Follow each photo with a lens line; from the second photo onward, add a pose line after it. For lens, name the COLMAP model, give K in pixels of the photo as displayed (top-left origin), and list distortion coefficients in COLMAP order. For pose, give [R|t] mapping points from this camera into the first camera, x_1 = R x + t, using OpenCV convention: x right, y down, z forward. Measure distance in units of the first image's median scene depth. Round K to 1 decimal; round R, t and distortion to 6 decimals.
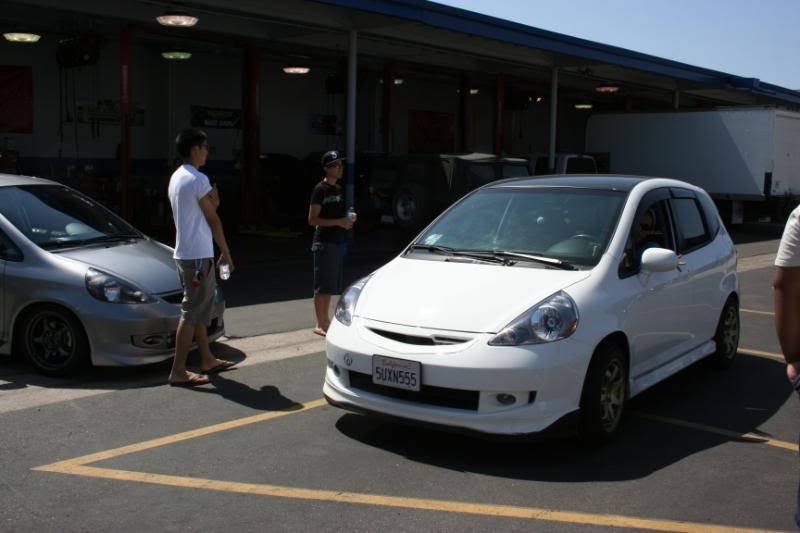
lens RADIAL K [[924.4, 0, 400.0], [0, 924.4, 266.5], [0, 0, 1]] dist [-0.103470, 0.037003]
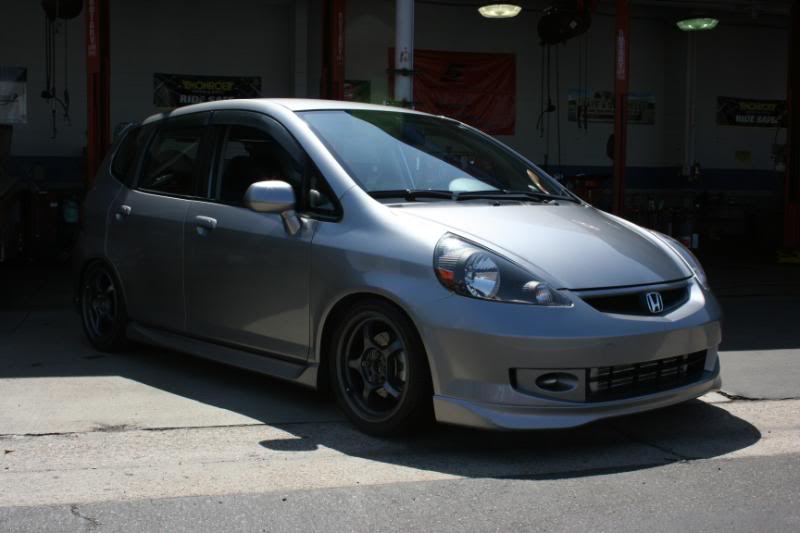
lens RADIAL K [[971.6, 0, 400.0], [0, 971.6, 266.5], [0, 0, 1]] dist [-0.023639, -0.017843]
pose [[0.848981, 0.021955, -0.527967, -0.067661], [-0.057485, 0.997044, -0.050977, 0.049541], [0.525287, 0.073629, 0.847734, 0.507112]]
